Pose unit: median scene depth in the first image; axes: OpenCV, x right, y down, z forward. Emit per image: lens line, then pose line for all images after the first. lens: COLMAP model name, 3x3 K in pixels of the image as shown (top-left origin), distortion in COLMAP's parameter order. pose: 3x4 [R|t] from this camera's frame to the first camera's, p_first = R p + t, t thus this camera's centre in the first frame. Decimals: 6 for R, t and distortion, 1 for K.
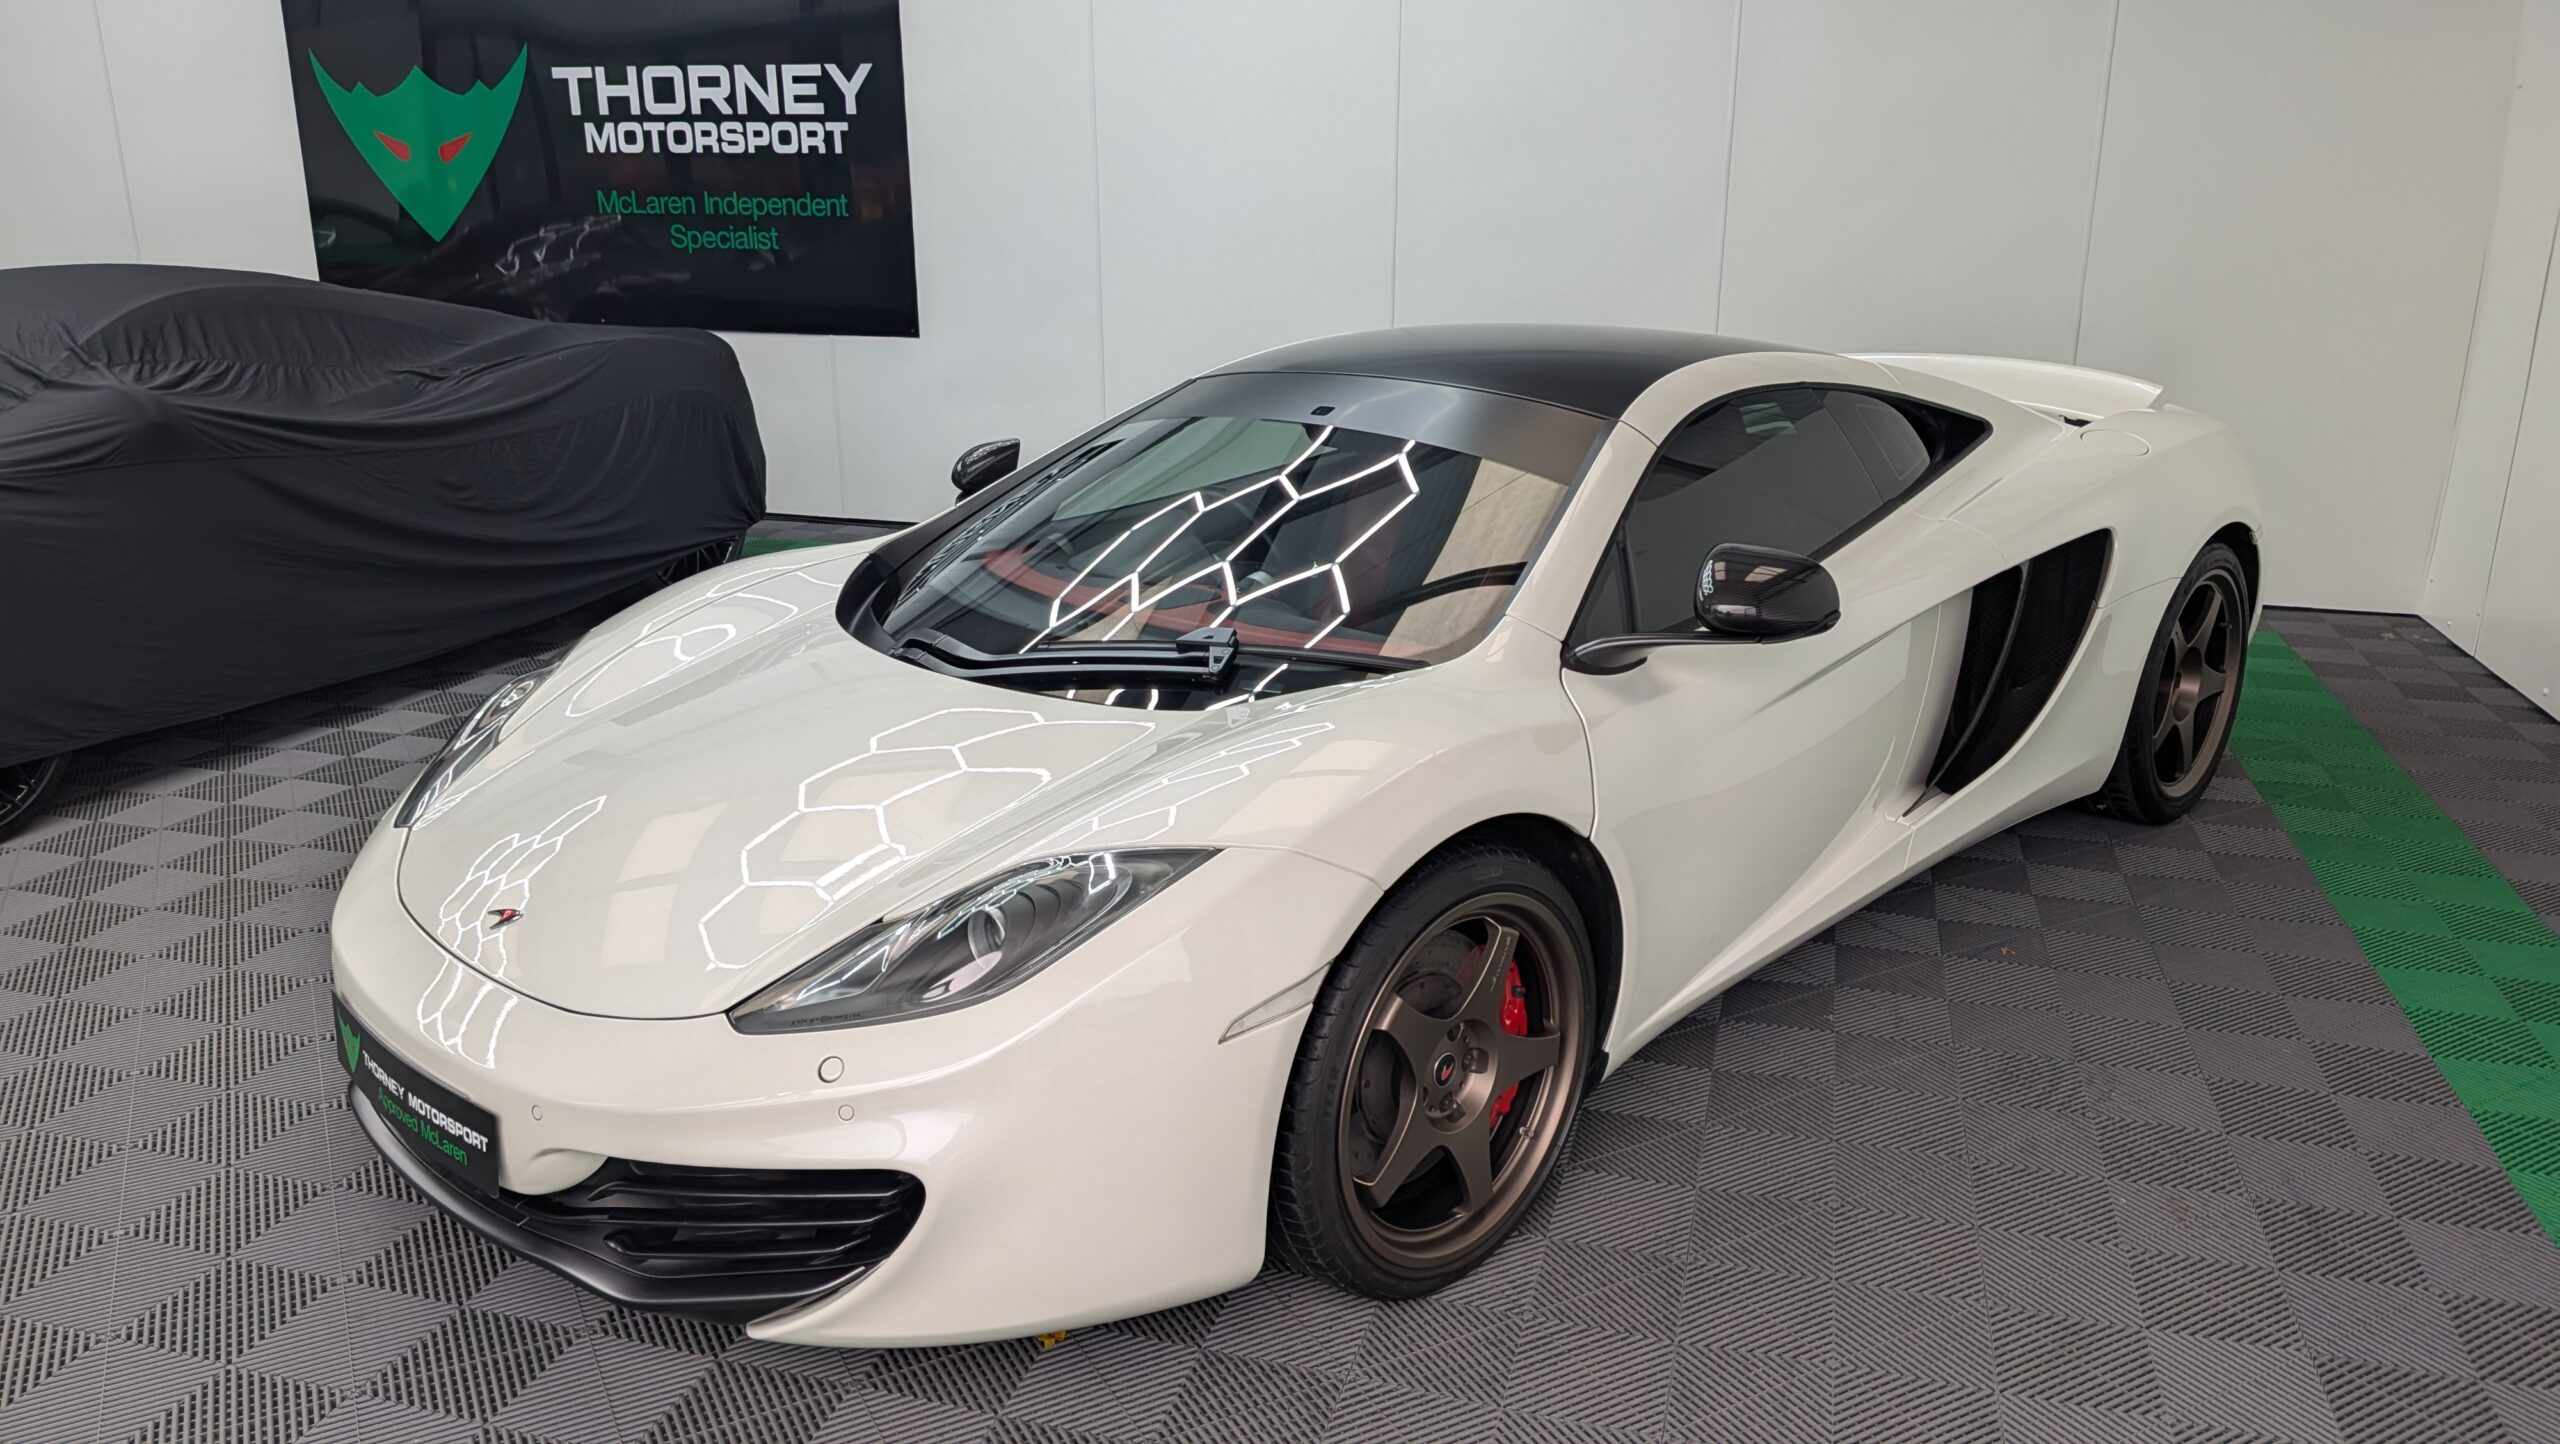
lens RADIAL K [[1852.2, 0, 1268.7], [0, 1852.2, 727.7], [0, 0, 1]] dist [0.048850, -0.093398]
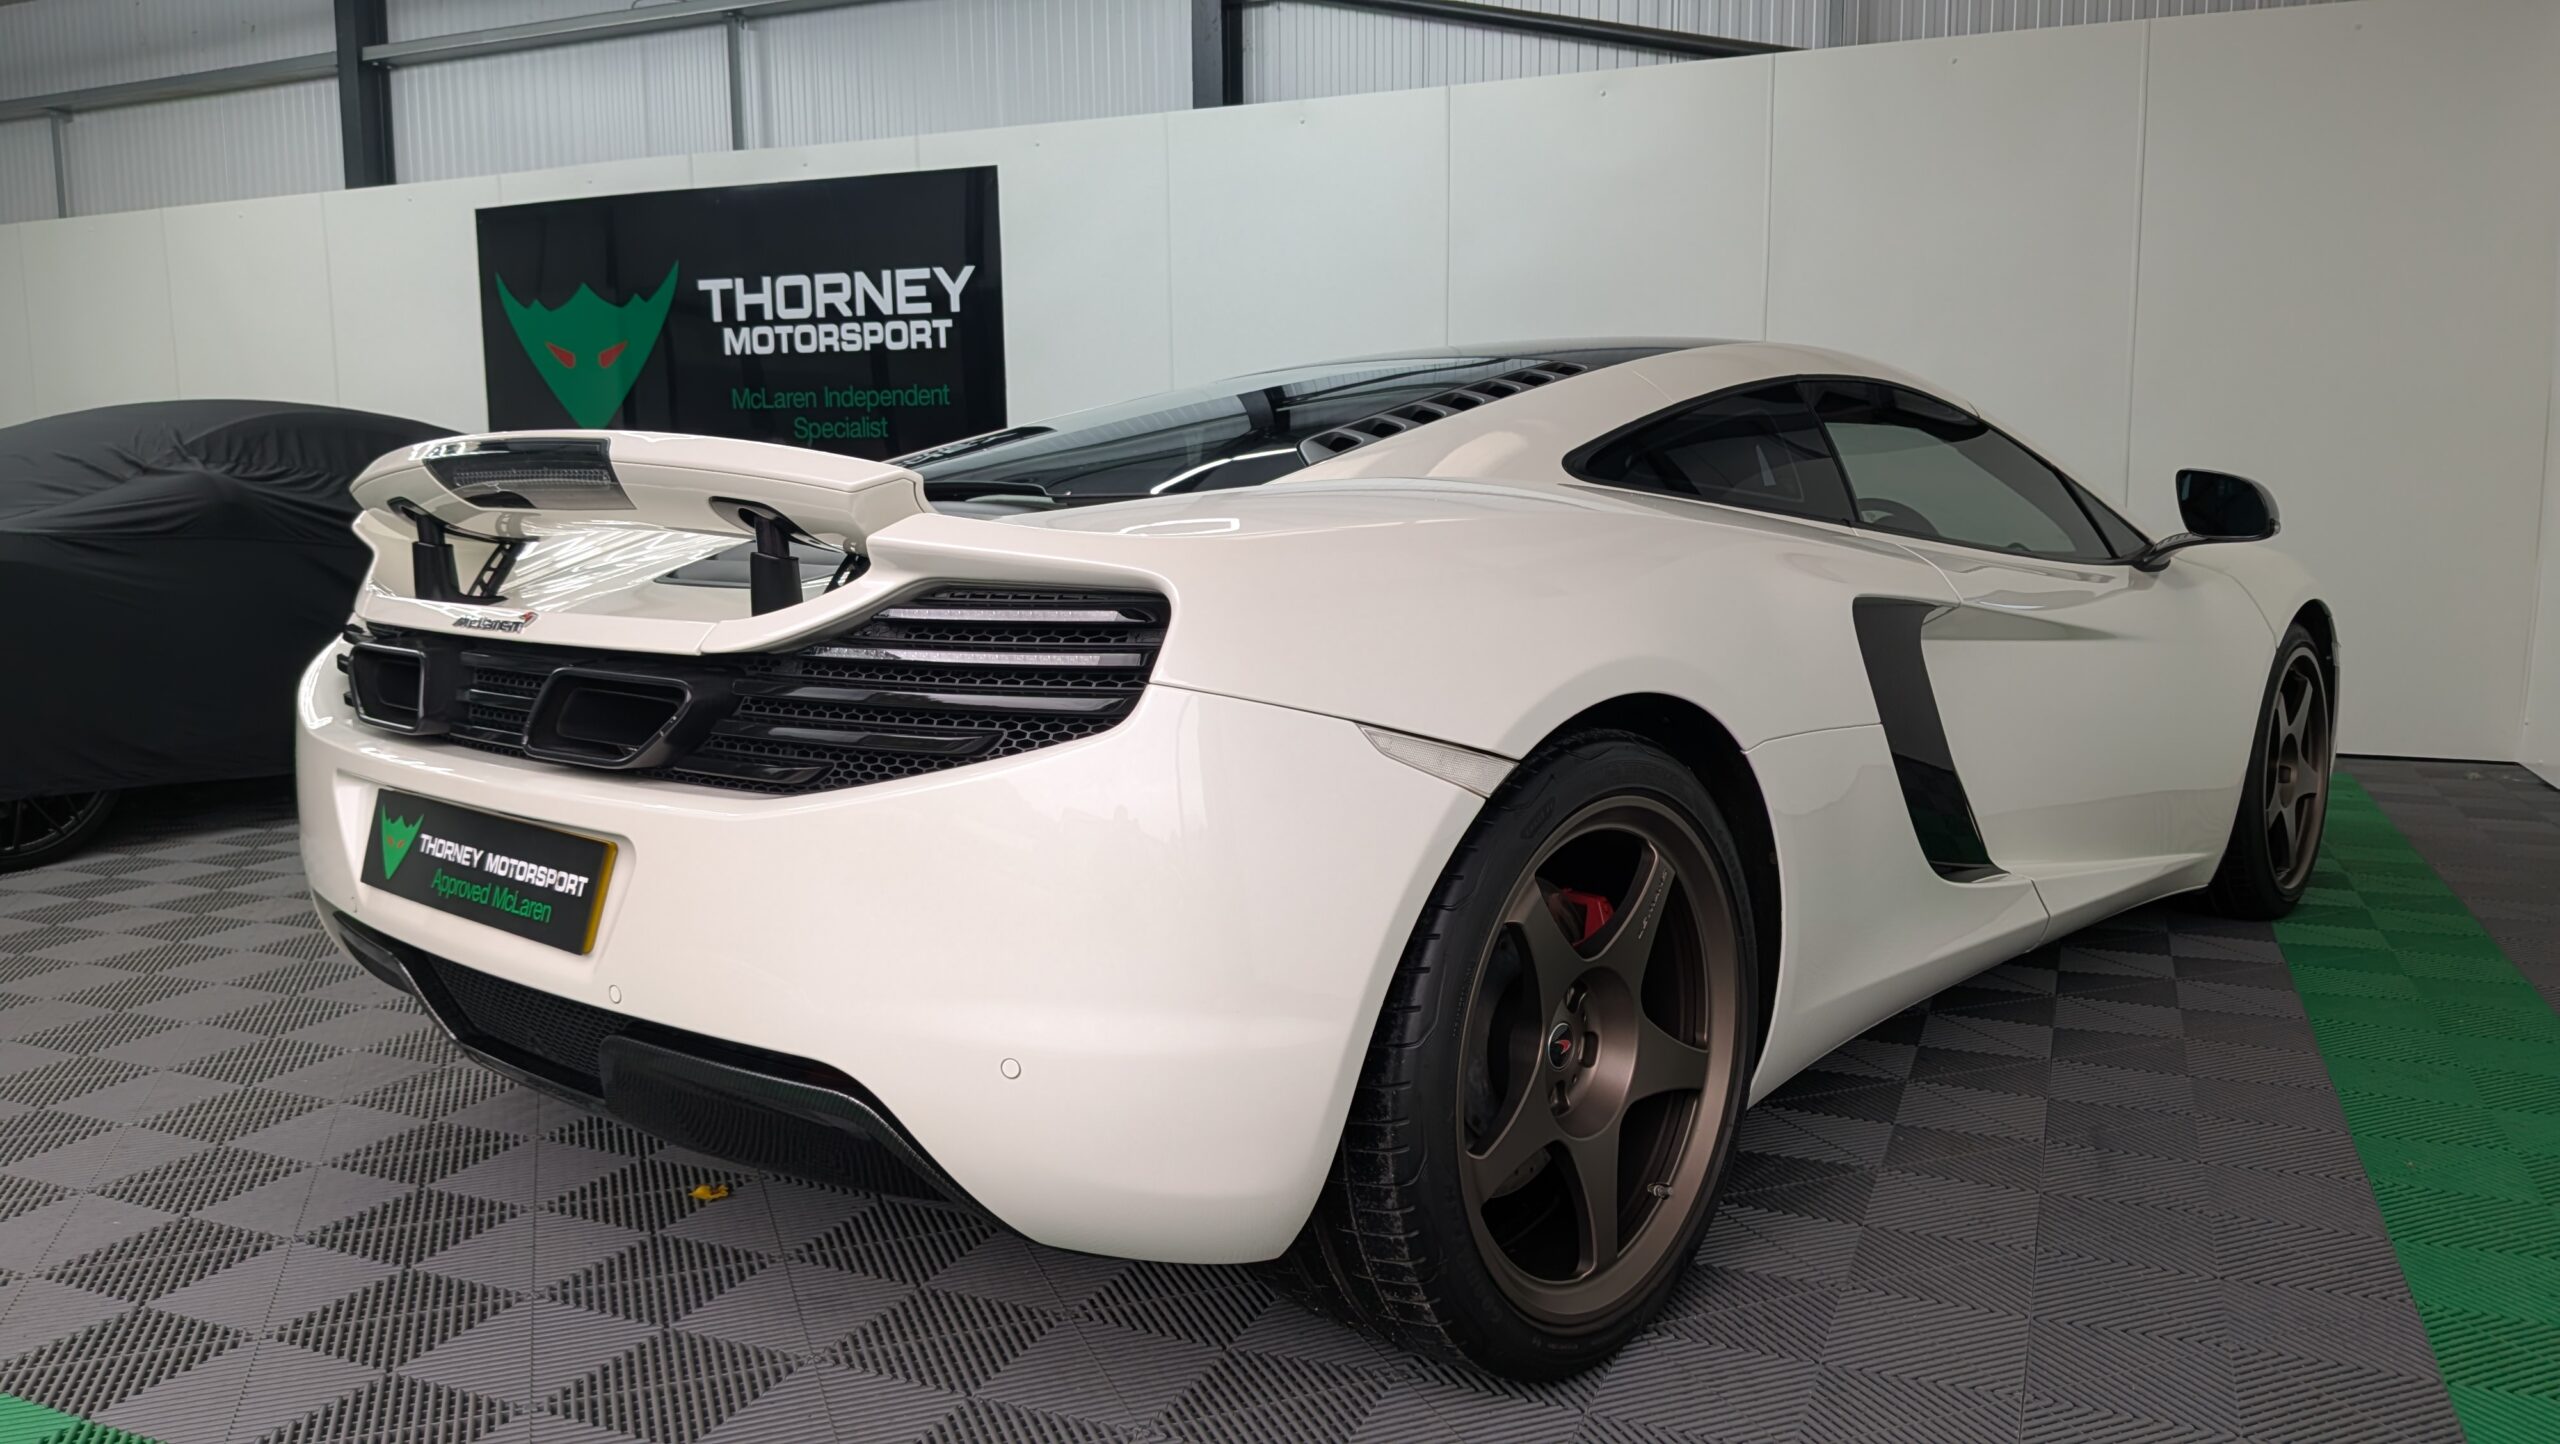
lens RADIAL K [[1852.2, 0, 1258.2], [0, 1852.2, 735.4], [0, 0, 1]] dist [0.048850, -0.093398]
pose [[0.991890, 0.011038, -0.126620, 0.087670], [-0.031205, 0.986880, -0.158412, 0.076809], [0.123211, 0.161079, 0.979221, 0.007265]]
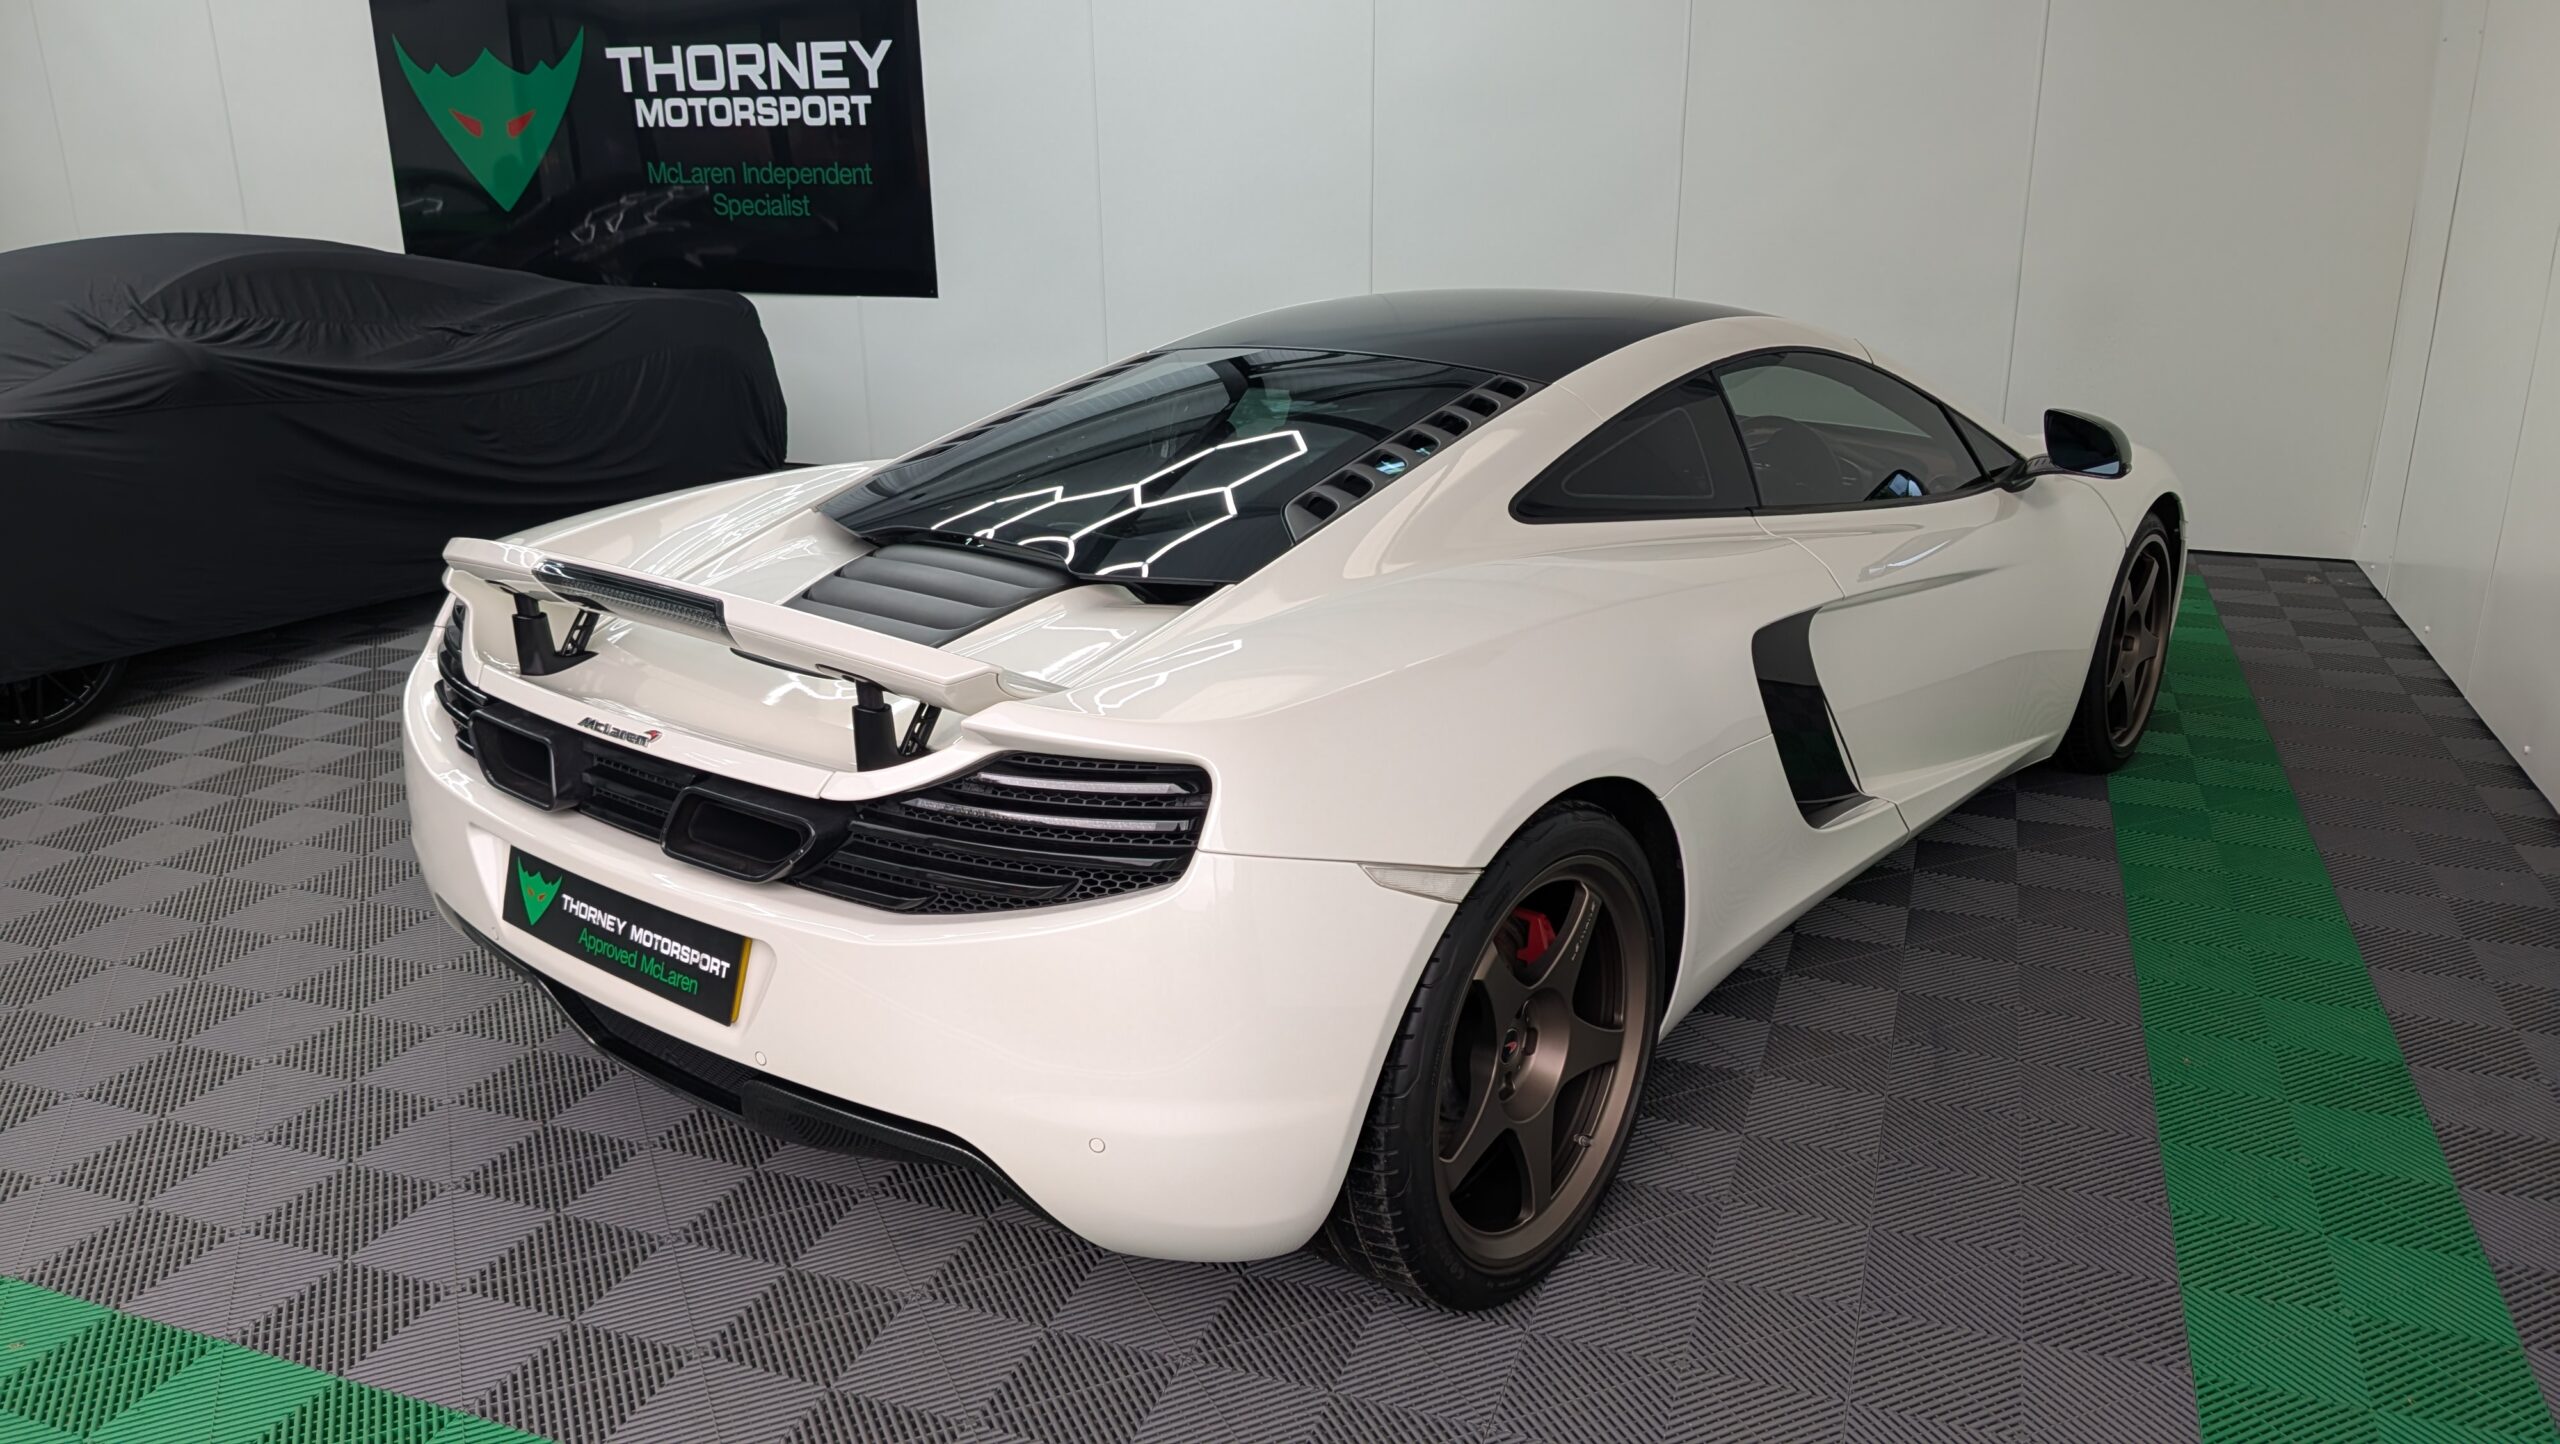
lens RADIAL K [[1852.2, 0, 1243.9], [0, 1852.2, 724.5], [0, 0, 1]] dist [0.048850, -0.093398]
pose [[0.996734, 0.011937, -0.079871, 0.076186], [-0.010610, 0.999799, 0.017020, 0.015131], [0.080058, -0.016117, 0.996660, -0.052910]]
